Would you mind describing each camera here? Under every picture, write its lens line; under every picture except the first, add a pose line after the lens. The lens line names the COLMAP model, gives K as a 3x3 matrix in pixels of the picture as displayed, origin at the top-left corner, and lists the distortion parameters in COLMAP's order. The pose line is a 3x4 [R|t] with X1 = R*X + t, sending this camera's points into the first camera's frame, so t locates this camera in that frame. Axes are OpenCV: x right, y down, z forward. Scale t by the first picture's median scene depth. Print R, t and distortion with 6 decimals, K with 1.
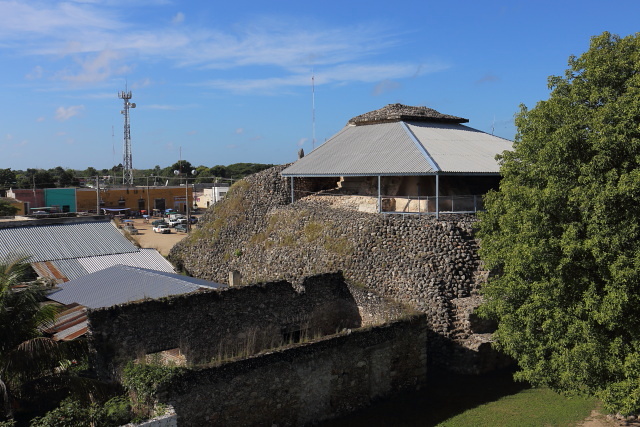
lens RADIAL K [[666.9, 0, 319.9], [0, 666.9, 212.7], [0, 0, 1]] dist [-0.024085, 0.000000]
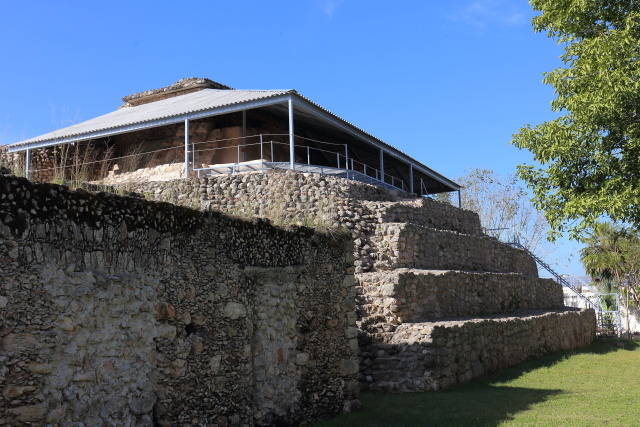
lens RADIAL K [[666.9, 0, 321.2], [0, 666.9, 214.5], [0, 0, 1]] dist [-0.024085, 0.000000]
pose [[0.928586, 0.036383, 0.369329, -0.021848], [0.049393, 0.974213, -0.220158, 0.210911], [-0.367815, 0.222678, 0.902843, 0.539402]]
